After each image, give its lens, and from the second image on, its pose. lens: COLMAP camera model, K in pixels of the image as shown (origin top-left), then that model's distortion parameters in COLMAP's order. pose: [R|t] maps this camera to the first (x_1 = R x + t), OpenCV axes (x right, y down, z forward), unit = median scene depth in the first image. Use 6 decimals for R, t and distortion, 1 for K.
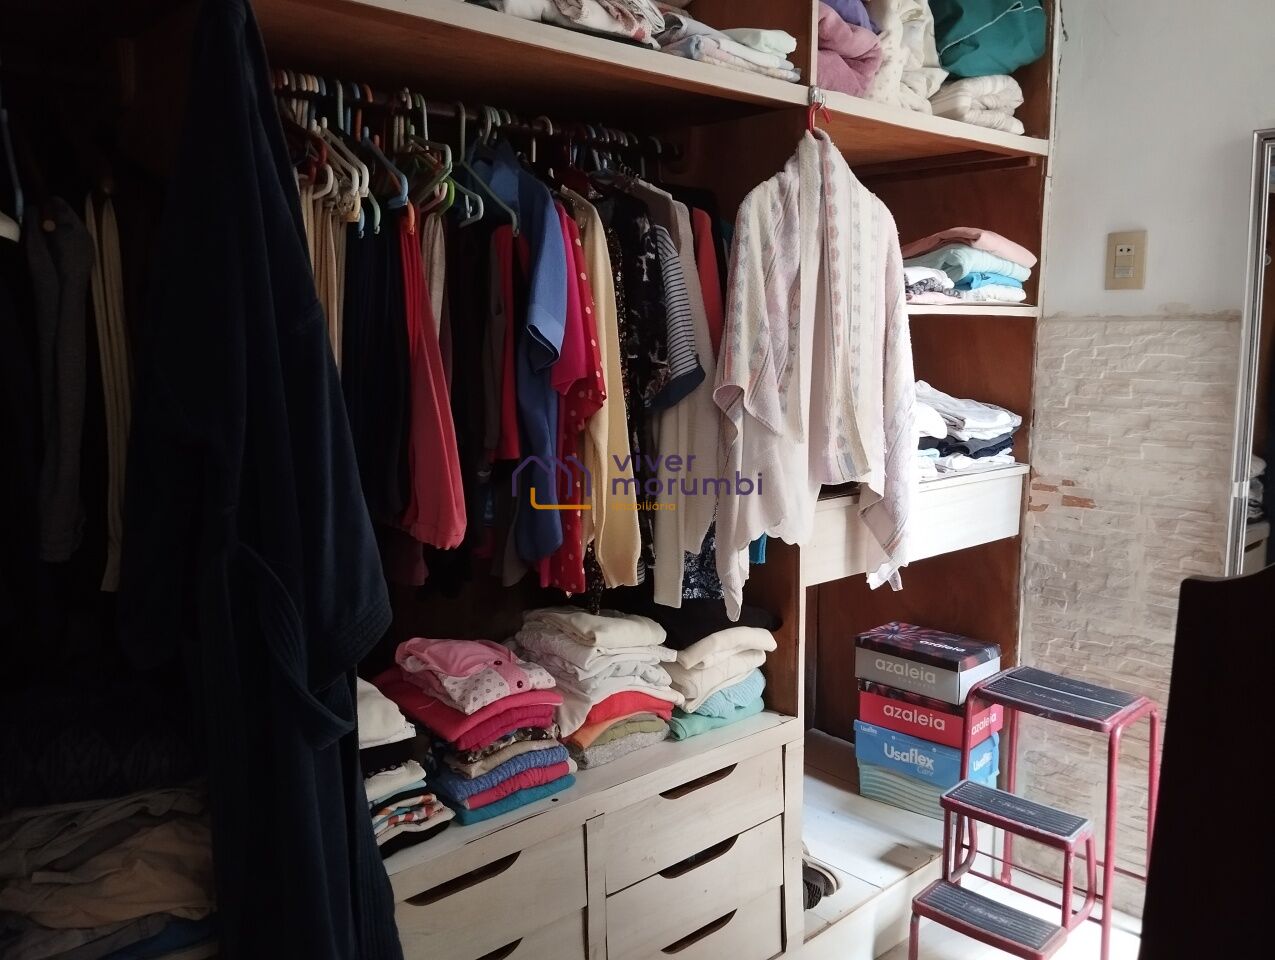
lens RADIAL K [[1048.9, 0, 637.5], [0, 1048.9, 480.0], [0, 0, 1]] dist [0.090445, -0.185309]
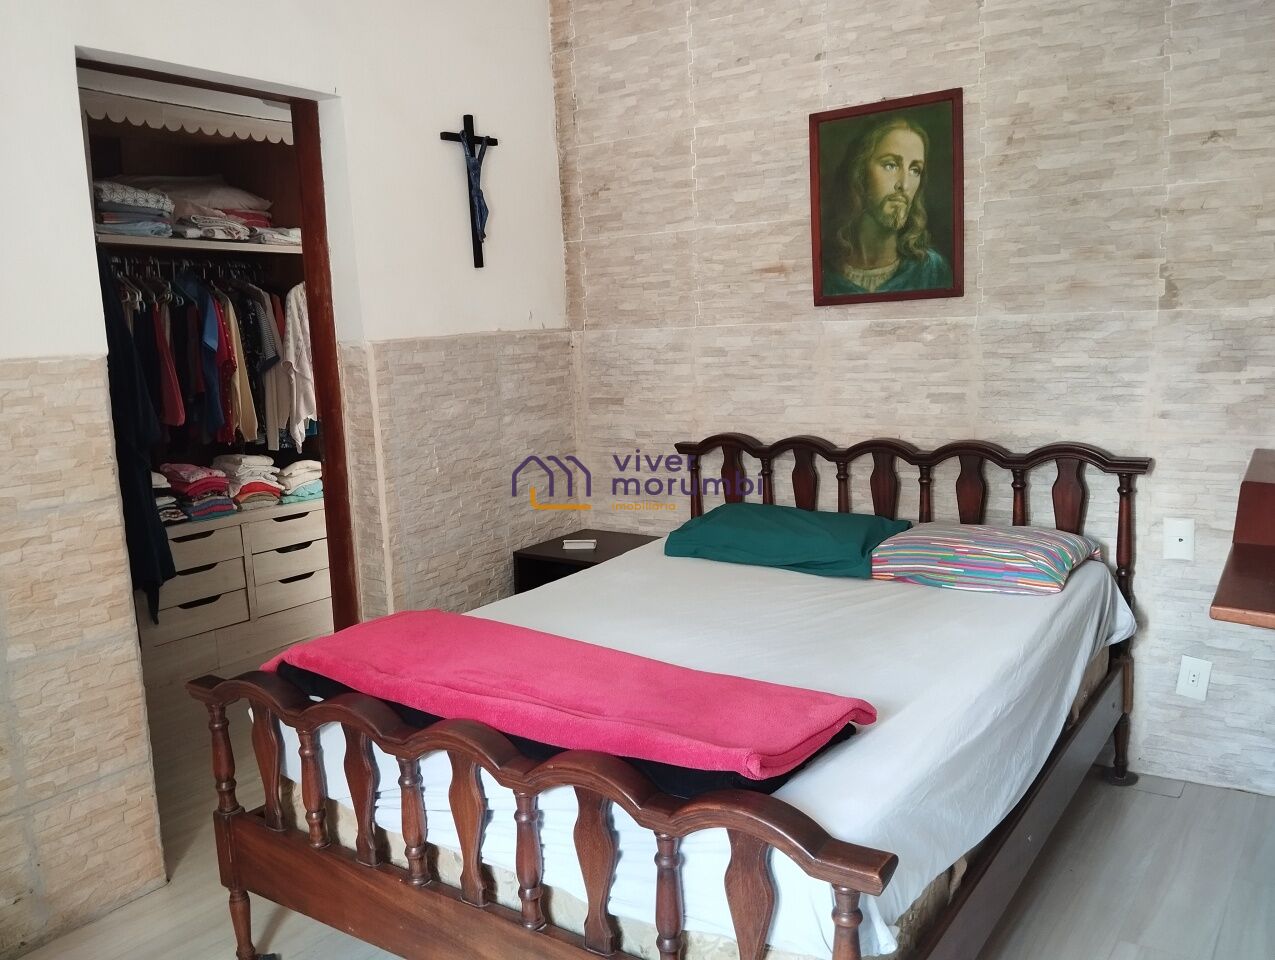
lens RADIAL K [[1048.9, 0, 637.5], [0, 1048.9, 480.0], [0, 0, 1]] dist [0.090445, -0.185309]
pose [[0.969149, -0.067968, 0.236920, 0.294146], [0.069325, 0.997591, 0.002611, 0.266925], [-0.236527, 0.013894, 0.971526, -1.834790]]
